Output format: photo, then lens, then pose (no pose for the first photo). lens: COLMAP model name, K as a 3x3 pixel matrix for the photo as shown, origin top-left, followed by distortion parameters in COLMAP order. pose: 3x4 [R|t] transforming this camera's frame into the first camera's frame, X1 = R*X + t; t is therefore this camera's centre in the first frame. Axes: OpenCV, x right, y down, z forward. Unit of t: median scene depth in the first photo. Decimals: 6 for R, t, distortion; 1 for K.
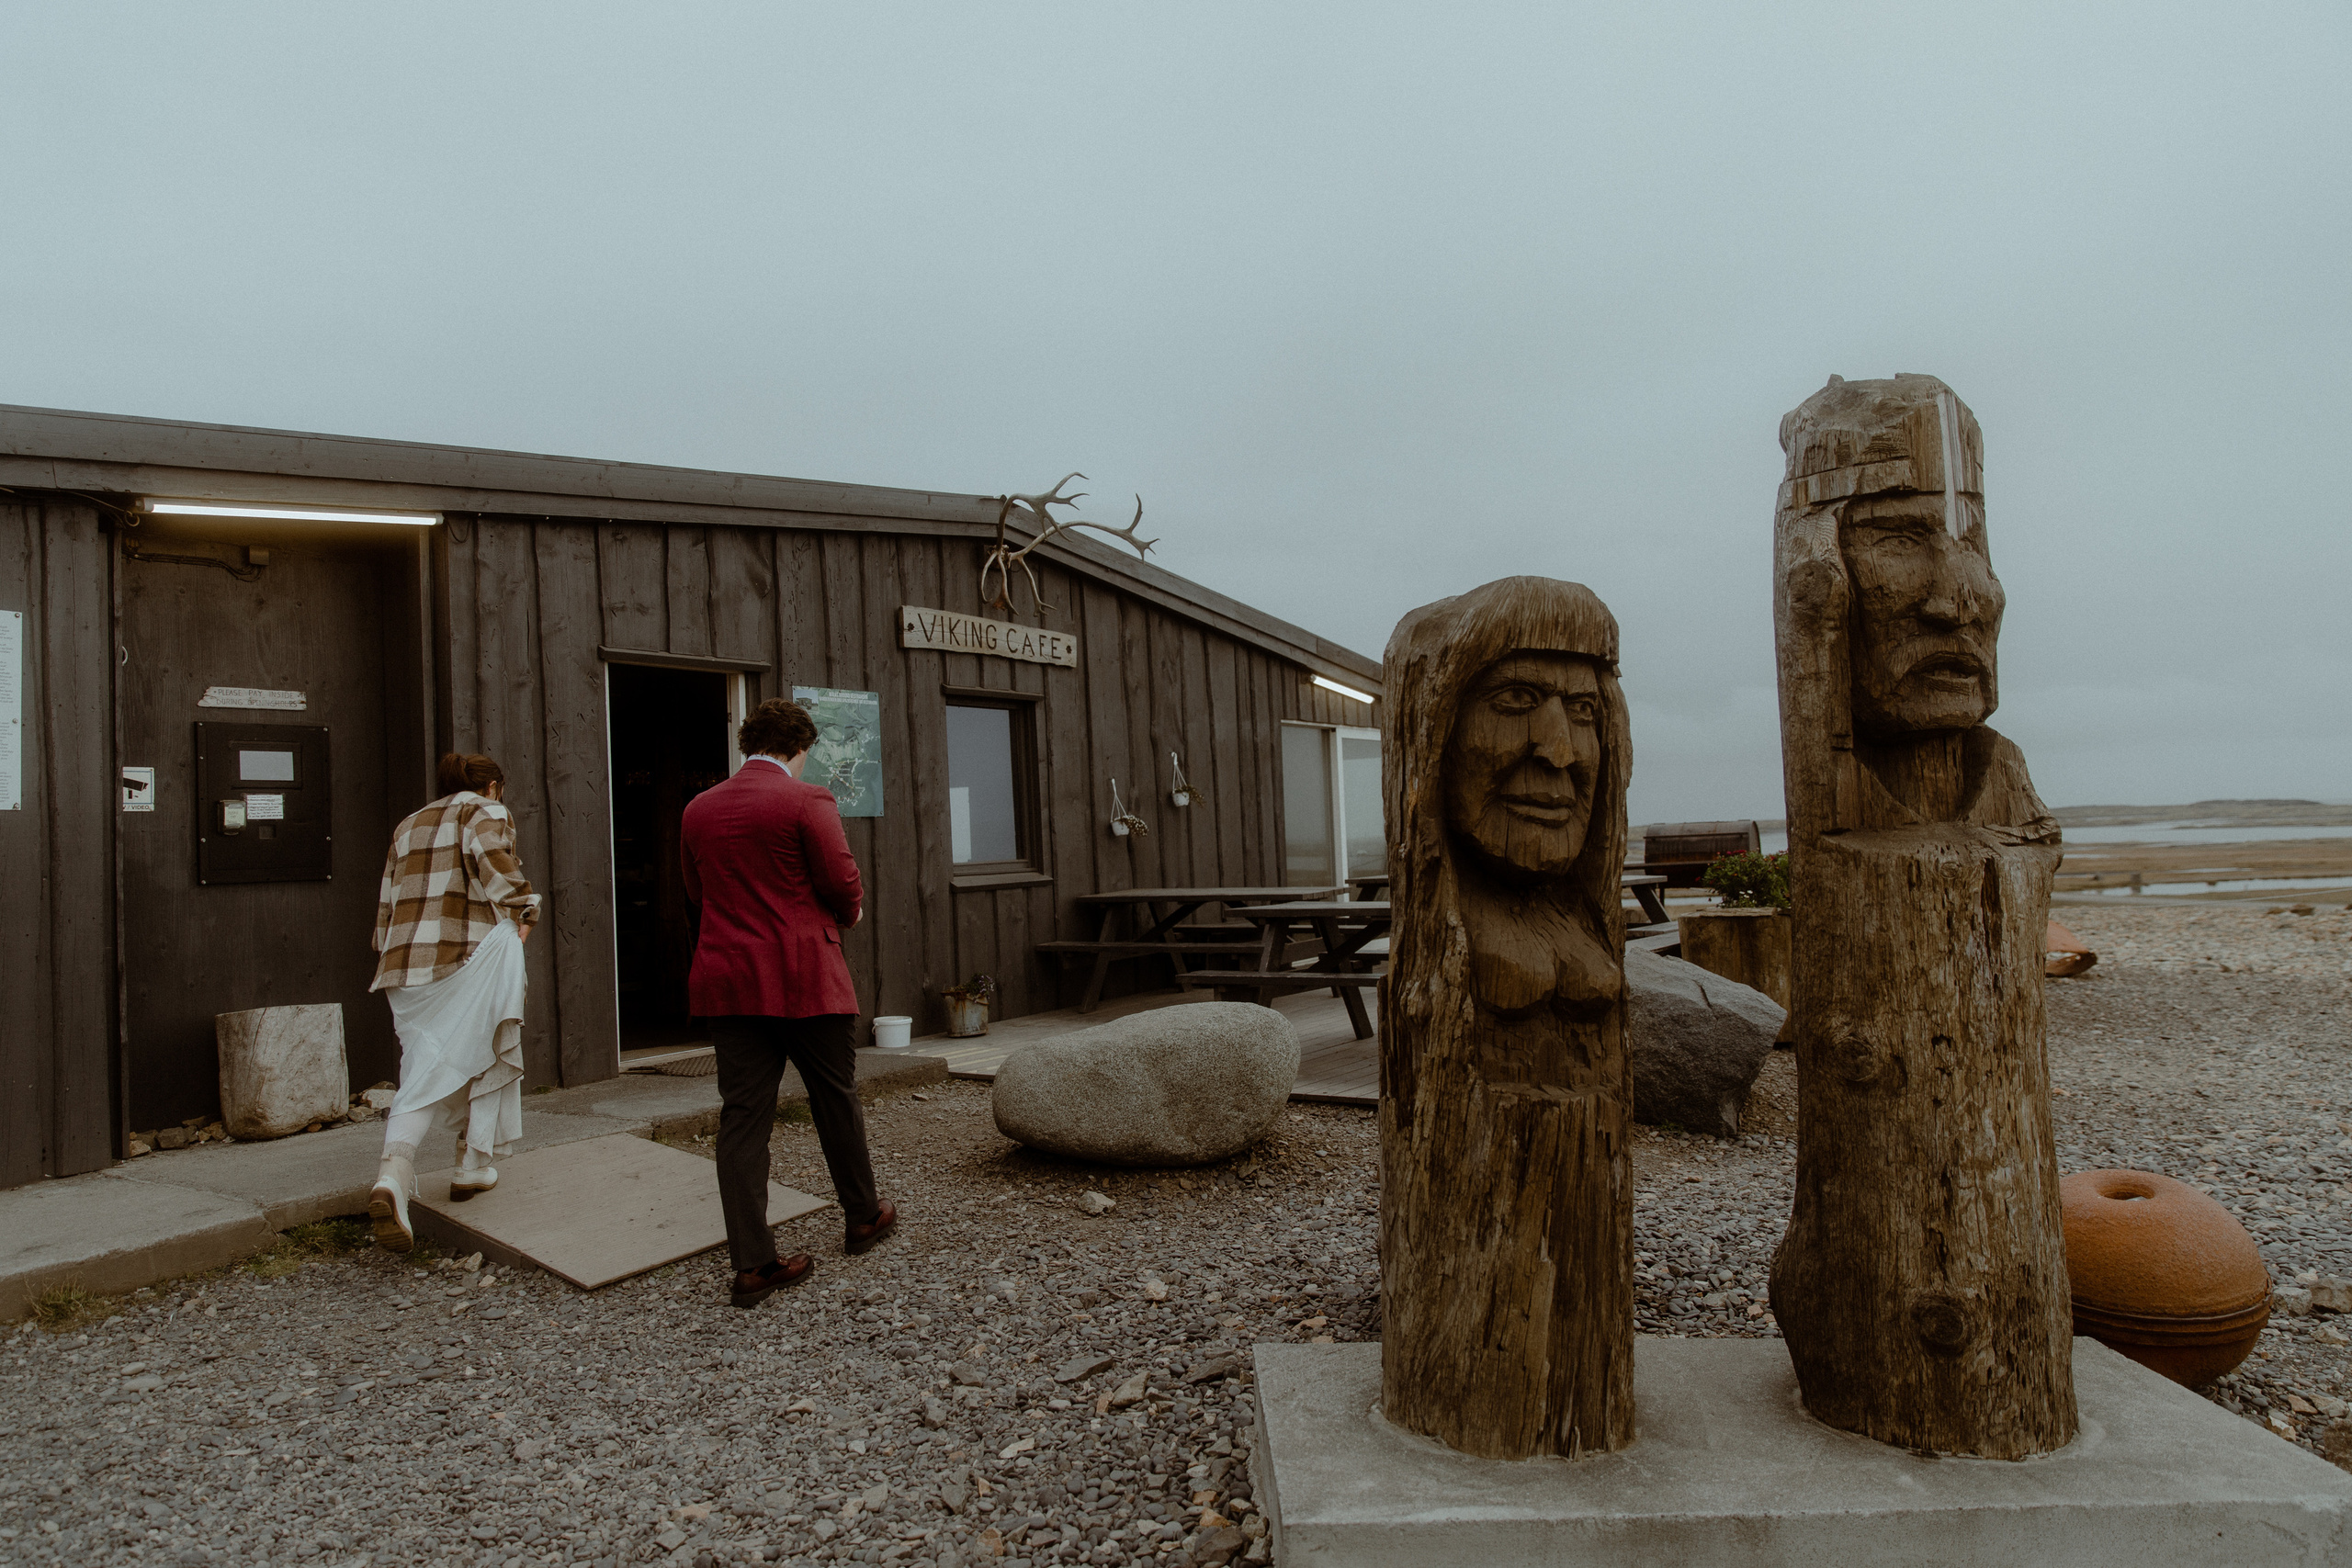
lens RADIAL K [[1522.8, 0, 1176.0], [0, 1522.8, 784.0], [0, 0, 1]] dist [0.004851, -0.004458]
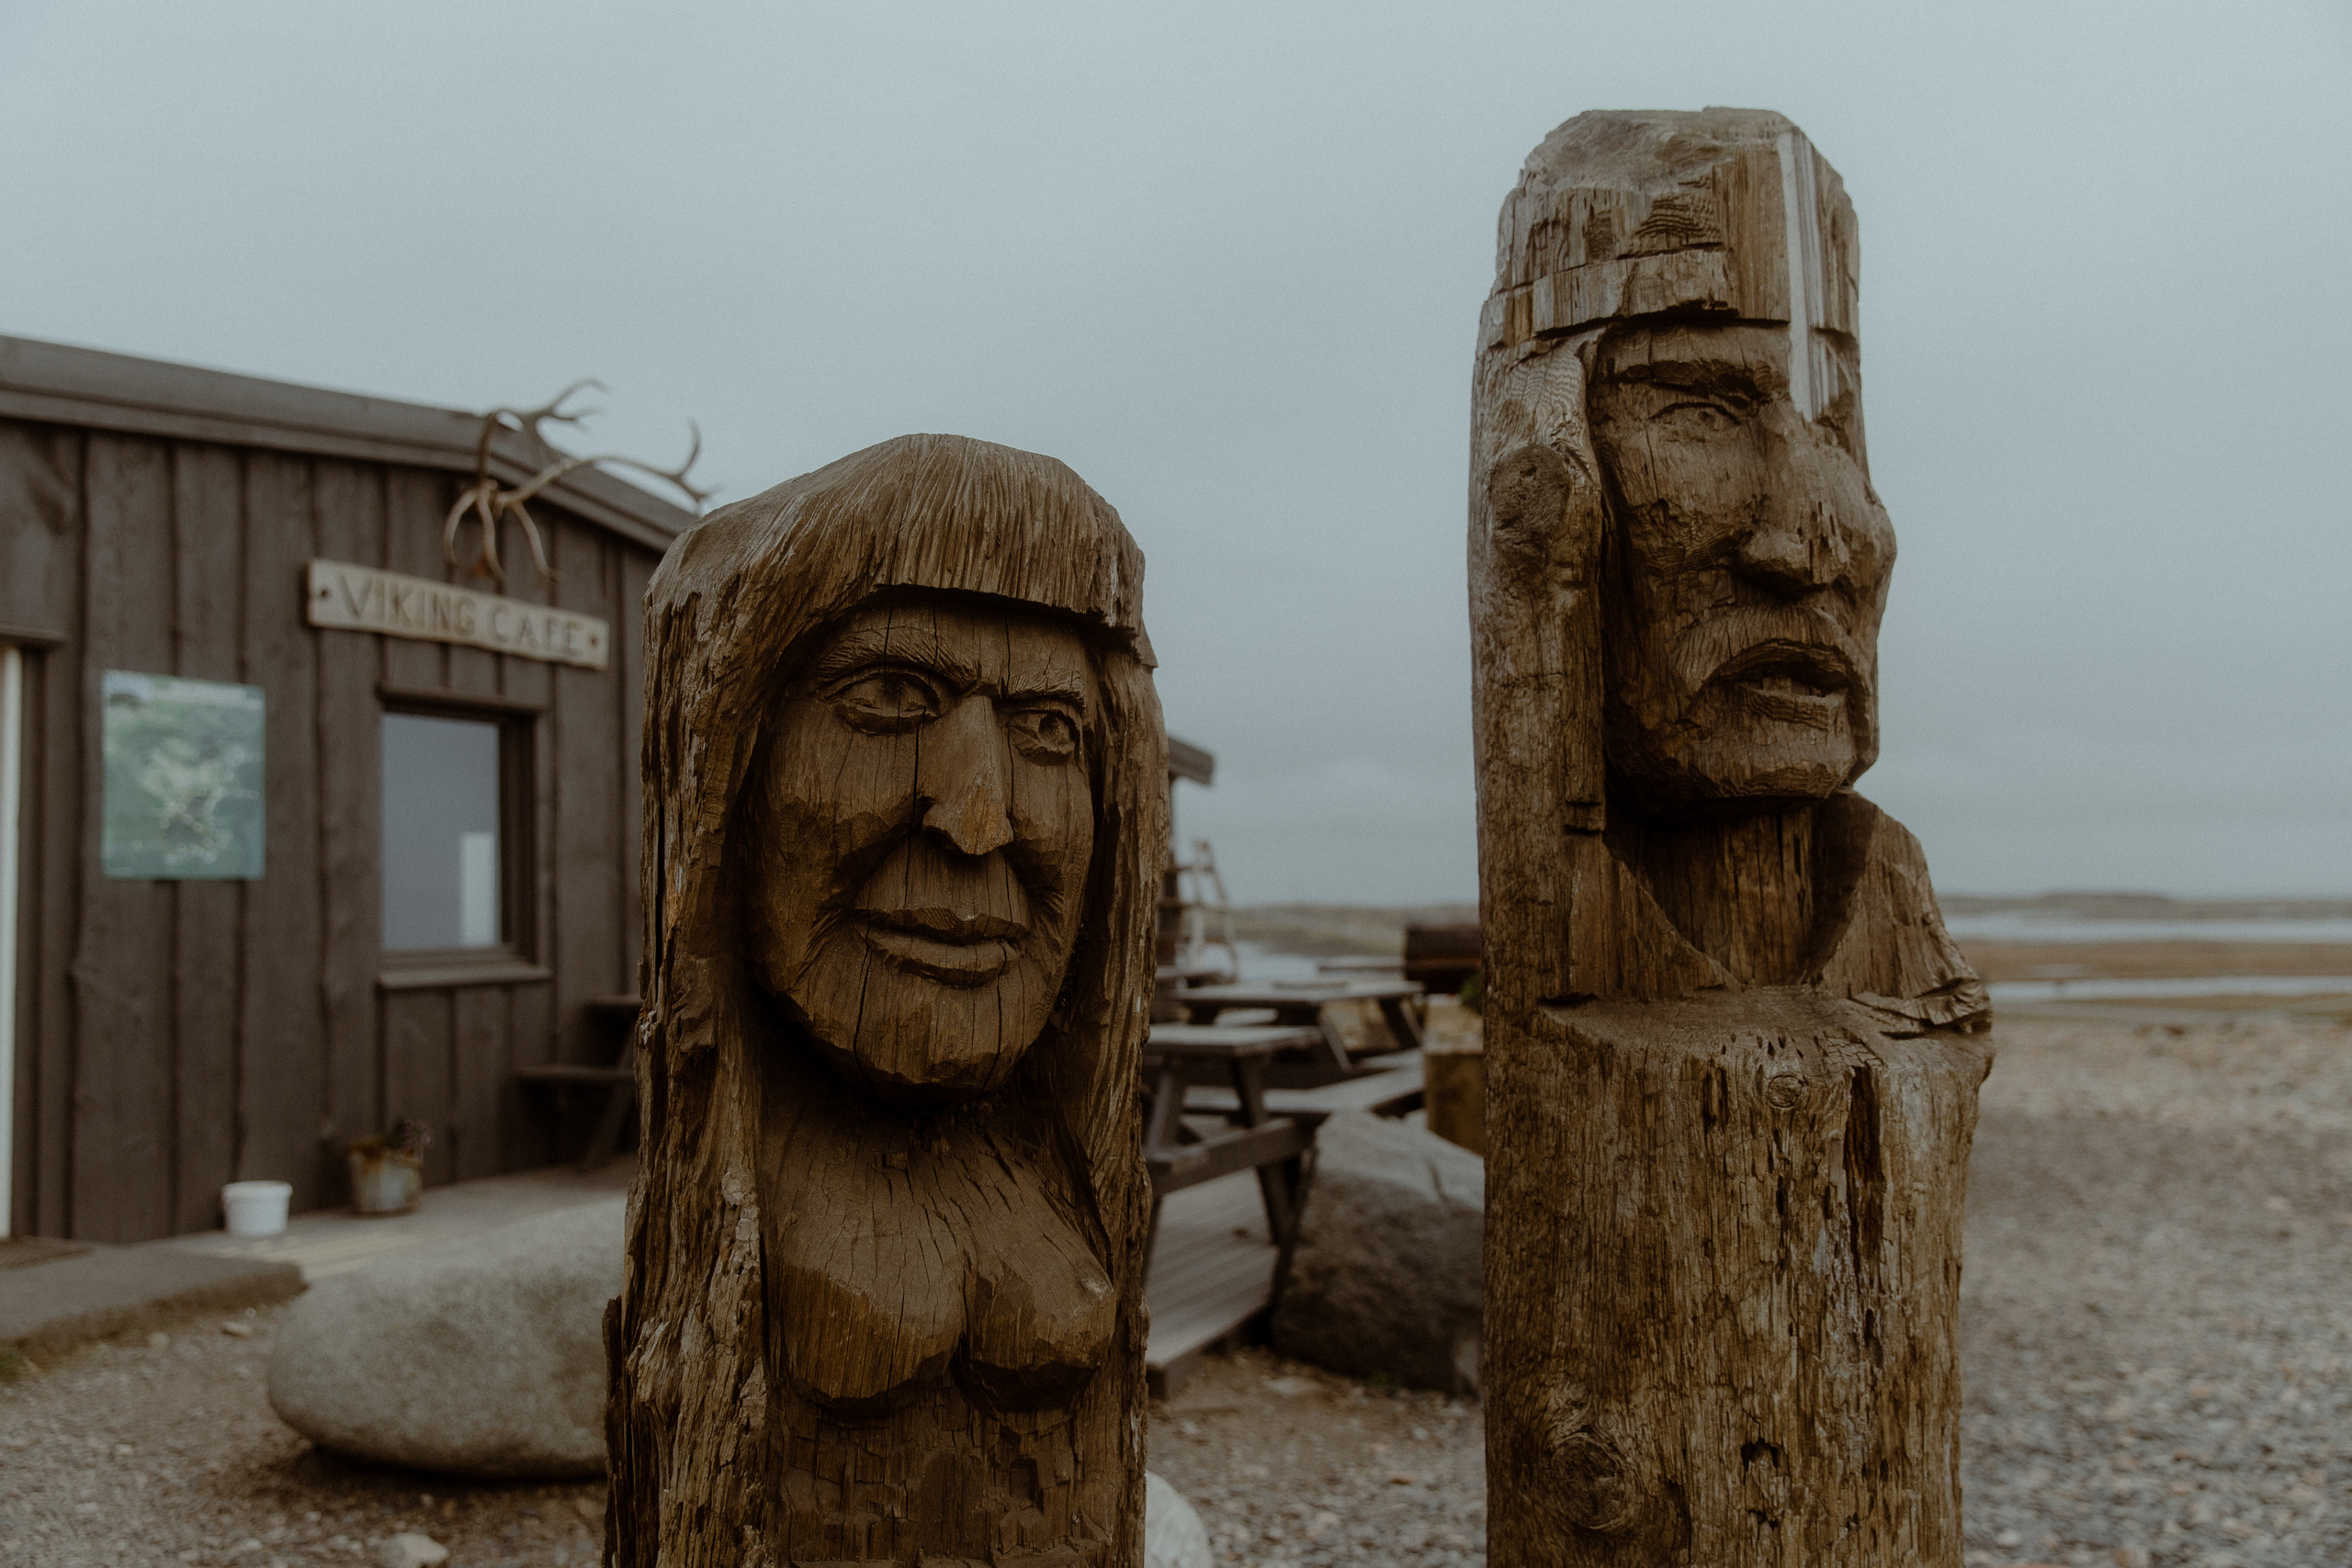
lens RADIAL K [[1886.8, 0, 1176.0], [0, 1886.8, 784.0], [0, 0, 1]] dist [-0.010545, 0.007986]
pose [[0.986990, 0.034501, 0.157038, 0.108533], [-0.029804, 0.999038, -0.032169, -0.007486], [-0.157997, 0.027070, 0.987069, 0.216018]]
